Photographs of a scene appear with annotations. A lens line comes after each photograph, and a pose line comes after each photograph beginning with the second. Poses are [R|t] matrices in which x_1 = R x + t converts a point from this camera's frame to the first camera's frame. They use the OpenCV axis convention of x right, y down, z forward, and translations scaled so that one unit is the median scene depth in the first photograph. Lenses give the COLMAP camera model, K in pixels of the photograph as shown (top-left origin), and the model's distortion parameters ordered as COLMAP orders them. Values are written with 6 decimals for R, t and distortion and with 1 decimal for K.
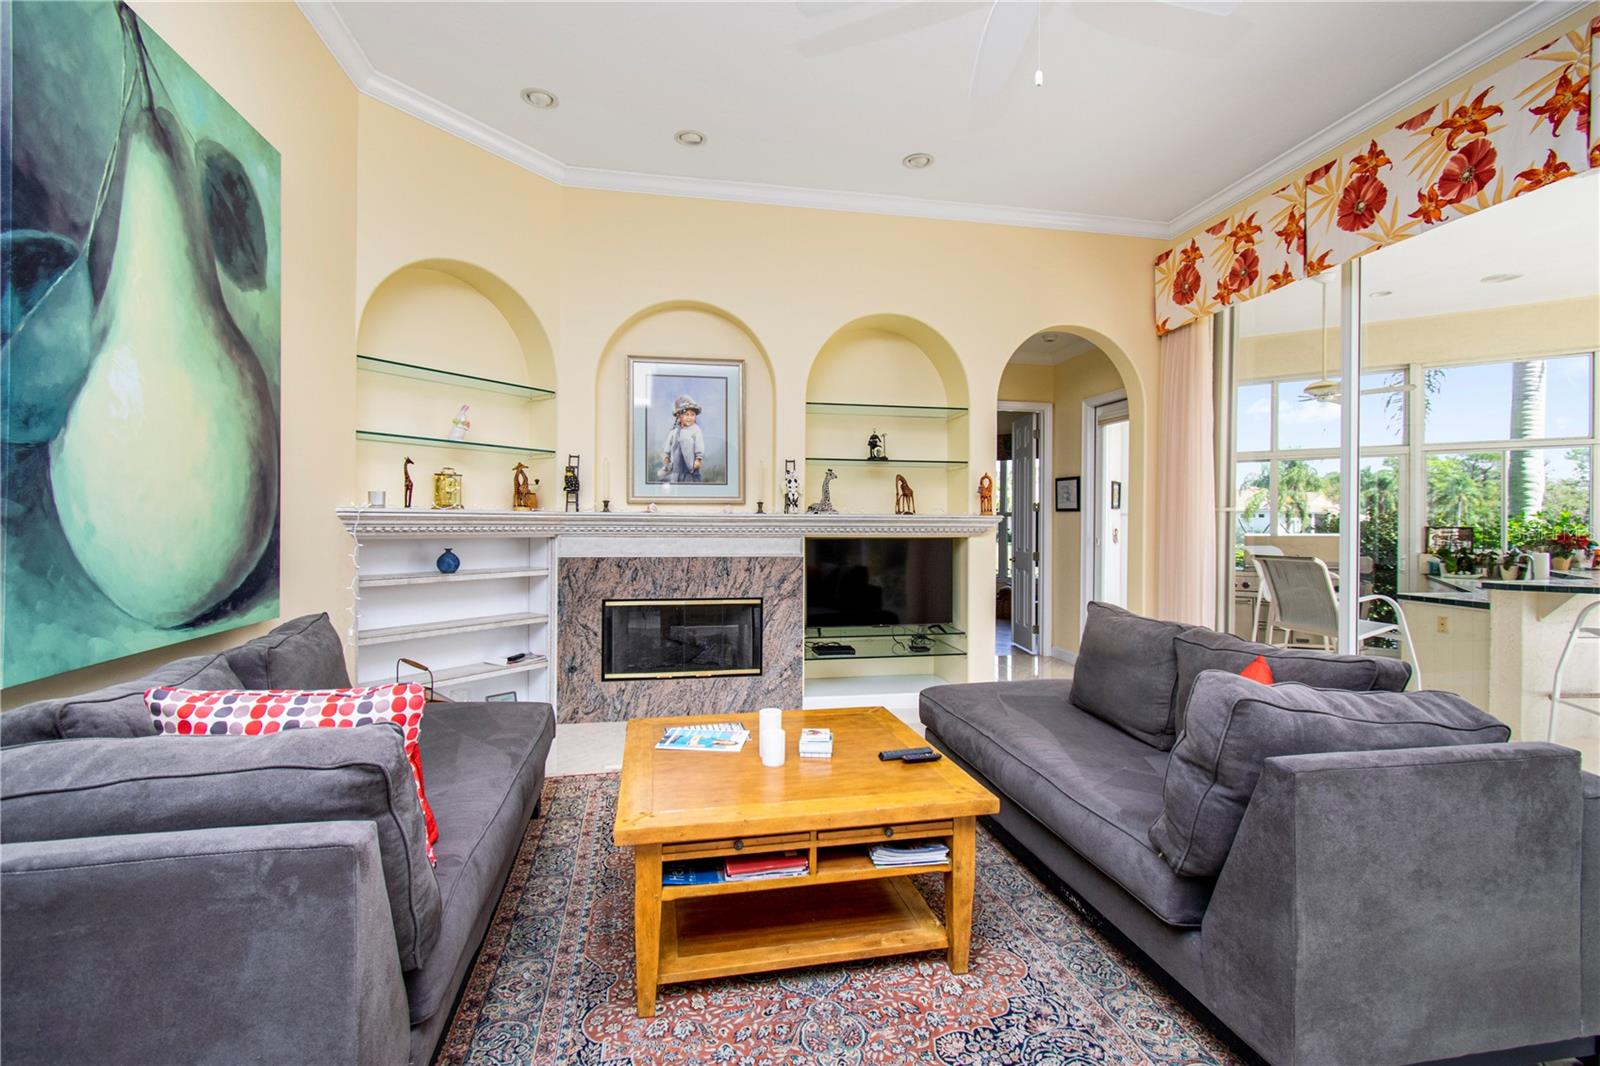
lens RADIAL K [[707.1, 0, 811.6], [0, 707.1, 525.7], [0, 0, 1]] dist [-0.007445, 0.002949]
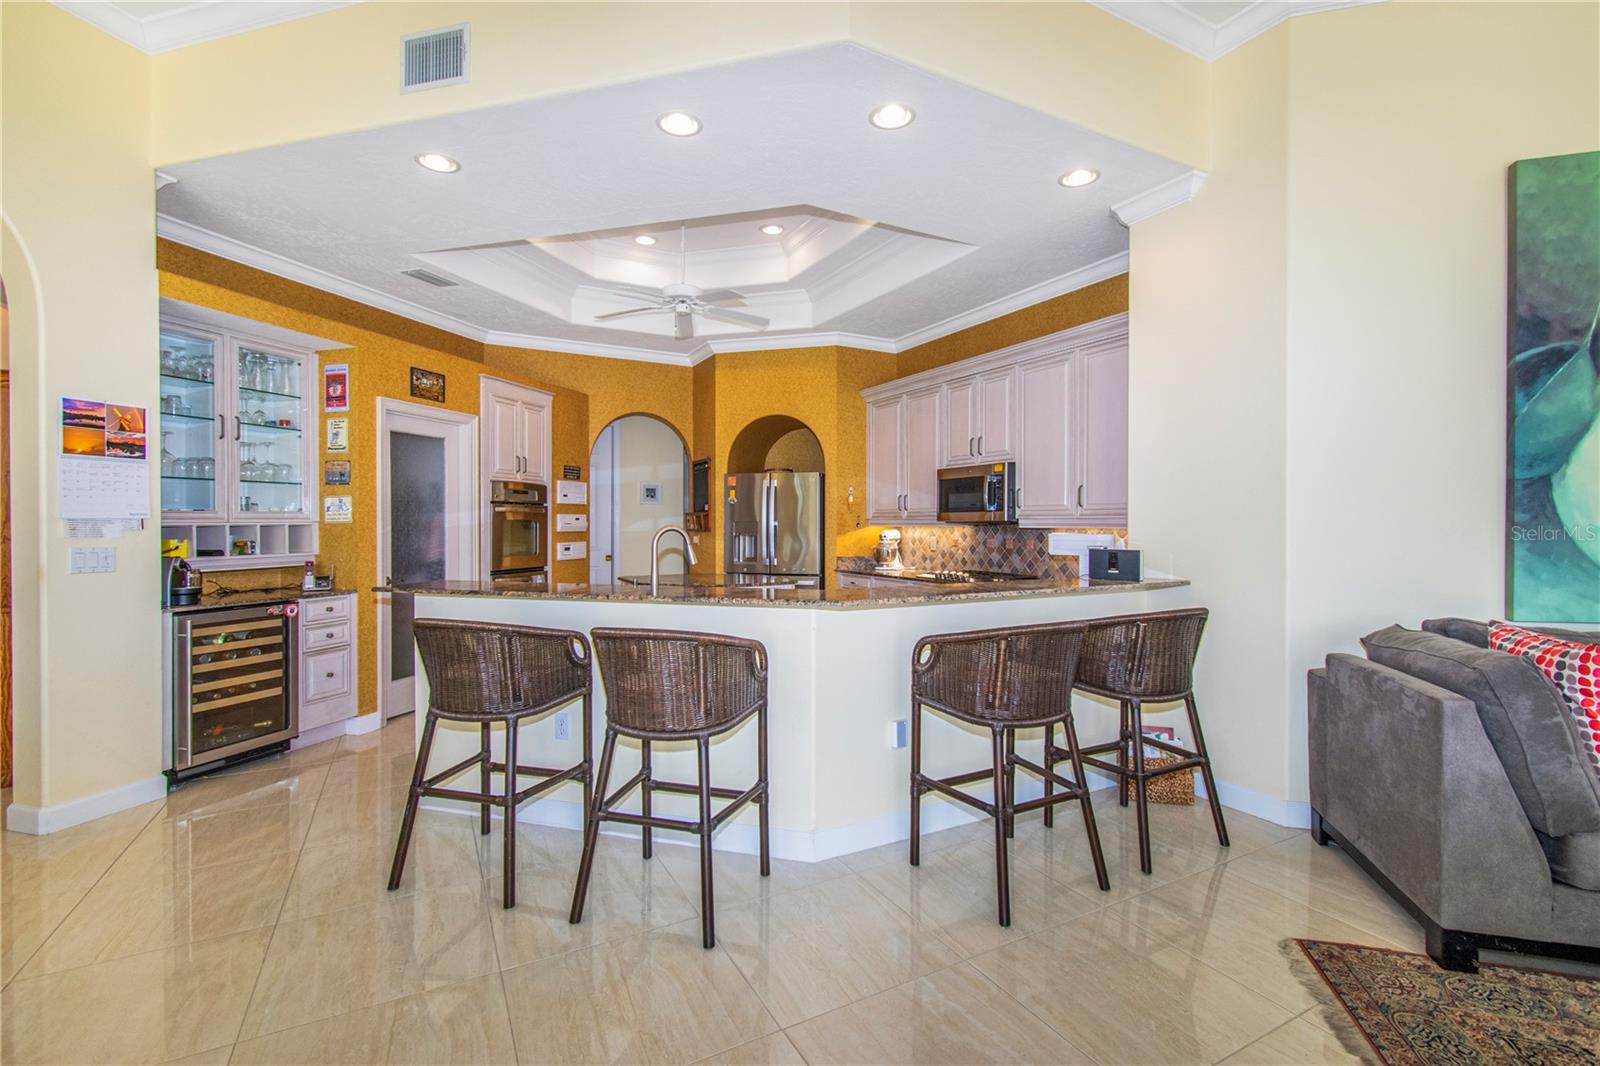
lens RADIAL K [[707.1, 0, 800.7], [0, 707.1, 523.6], [0, 0, 1]] dist [-0.007445, 0.002949]
pose [[-0.482644, 0.000904, -0.875816, 1.128743], [-0.005680, 0.999975, 0.004163, -0.004925], [0.875798, 0.006984, -0.482627, 0.275136]]
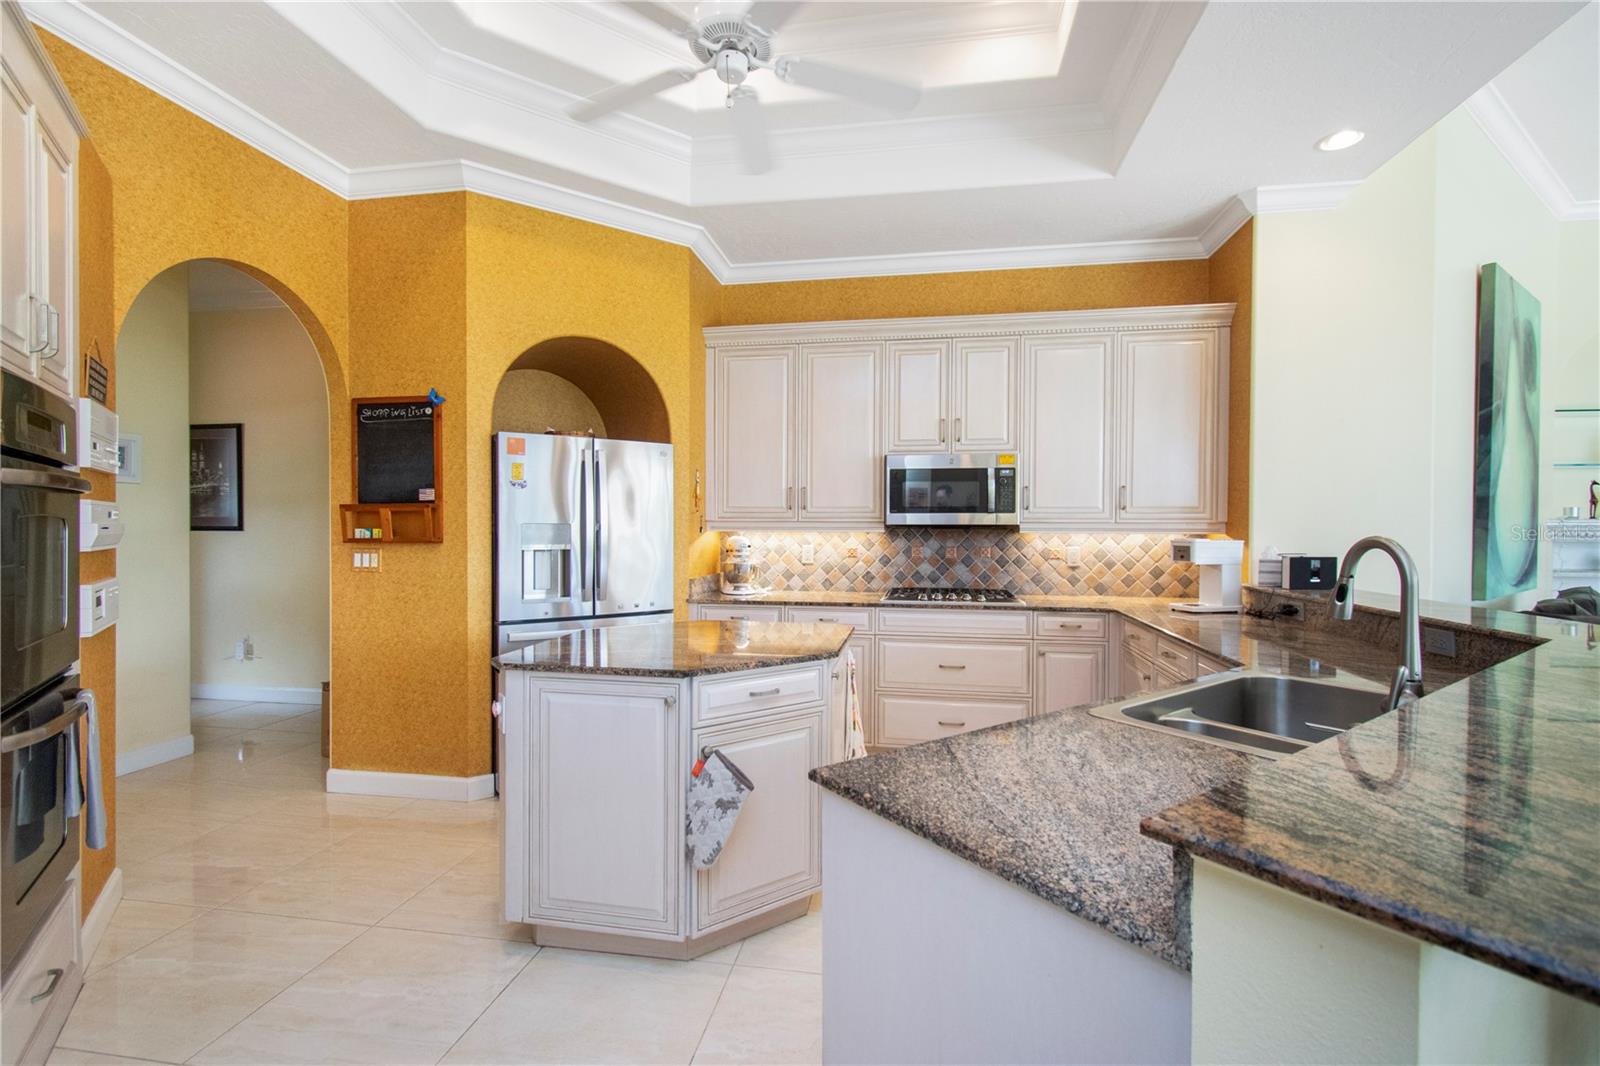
lens RADIAL K [[707.1, 0, 799.6], [0, 707.1, 534.6], [0, 0, 1]] dist [-0.007445, 0.002949]
pose [[0.387209, 0.009116, -0.921947, 0.129402], [-0.007932, 0.999947, 0.006555, 0.014278], [0.921958, 0.004775, 0.387260, -1.909420]]
